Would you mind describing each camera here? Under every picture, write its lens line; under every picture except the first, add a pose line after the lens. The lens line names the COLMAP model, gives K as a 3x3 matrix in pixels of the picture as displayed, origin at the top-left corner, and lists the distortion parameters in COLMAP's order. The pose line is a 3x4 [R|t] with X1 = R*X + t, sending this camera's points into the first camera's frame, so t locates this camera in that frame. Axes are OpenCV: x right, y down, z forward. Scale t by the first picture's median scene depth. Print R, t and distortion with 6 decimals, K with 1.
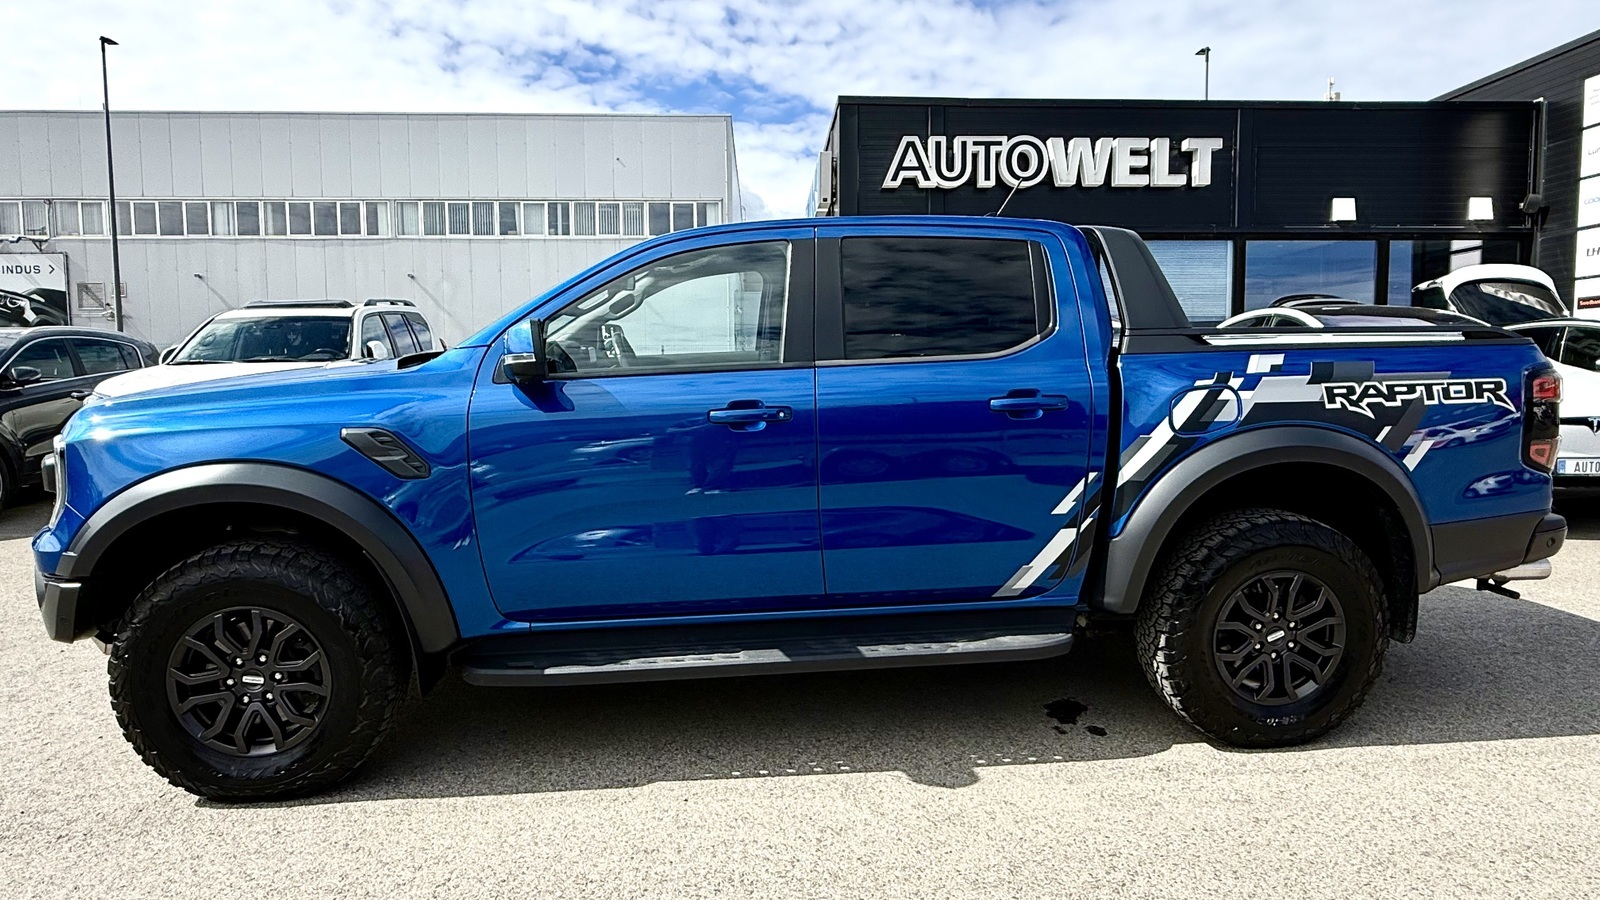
lens RADIAL K [[948.9, 0, 800.0], [0, 948.9, 450.0], [0, 0, 1]] dist [-0.003716, -0.000516]
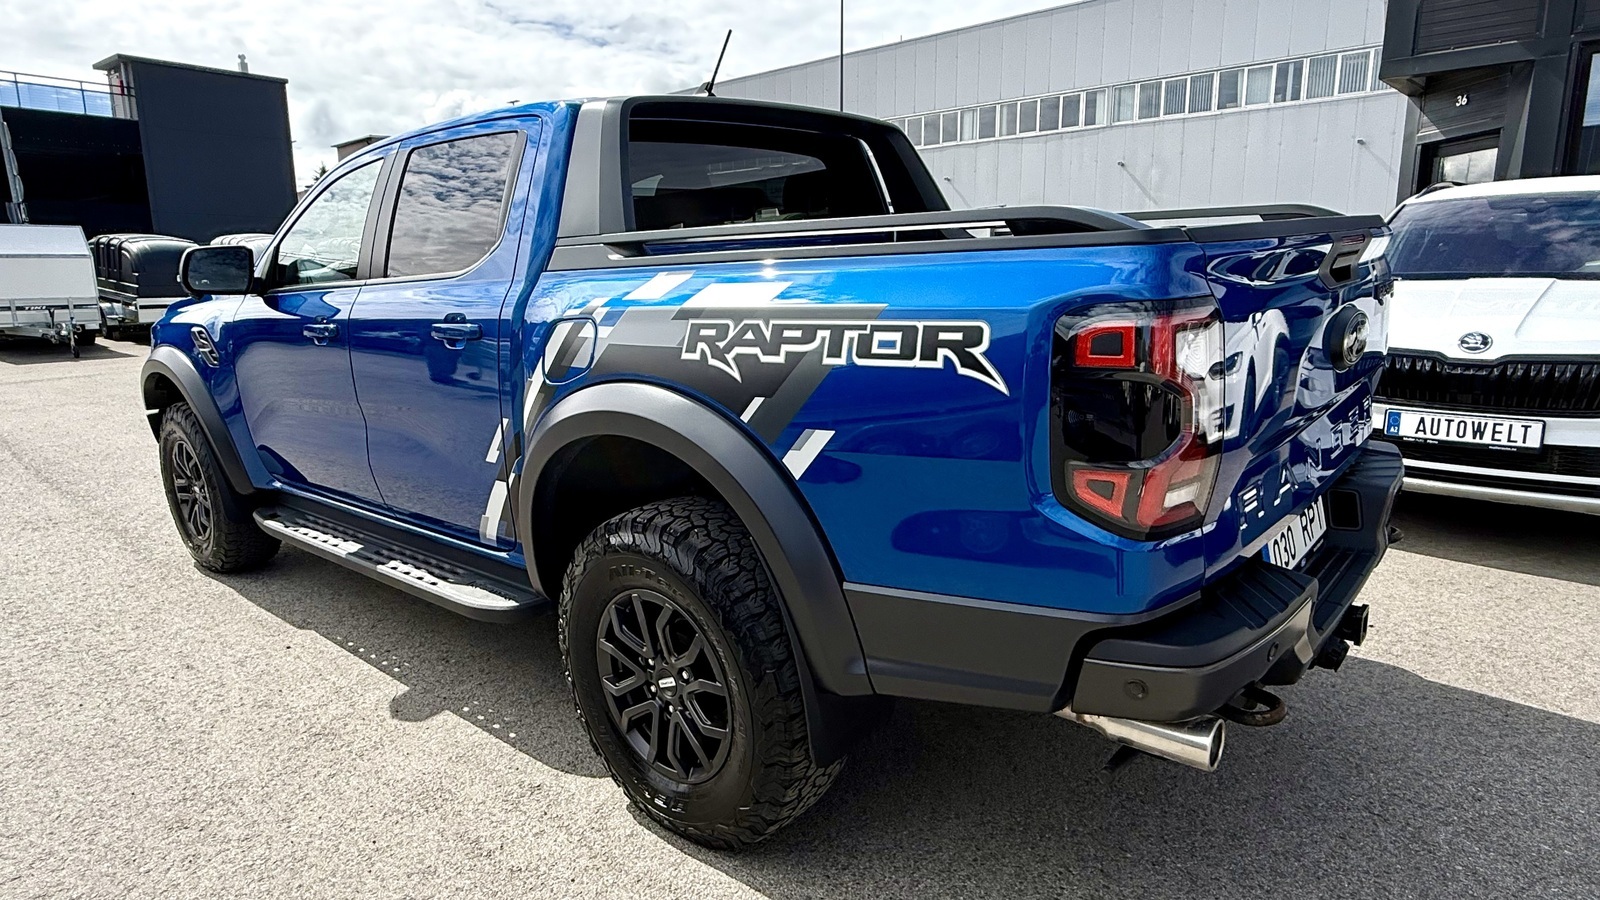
lens RADIAL K [[948.9, 0, 800.0], [0, 948.9, 450.0], [0, 0, 1]] dist [-0.003716, -0.000516]
pose [[0.673737, 0.136288, -0.726295, 1.053904], [-0.050704, 0.989055, 0.138560, -0.074113], [0.737230, -0.056527, 0.673273, 0.615959]]
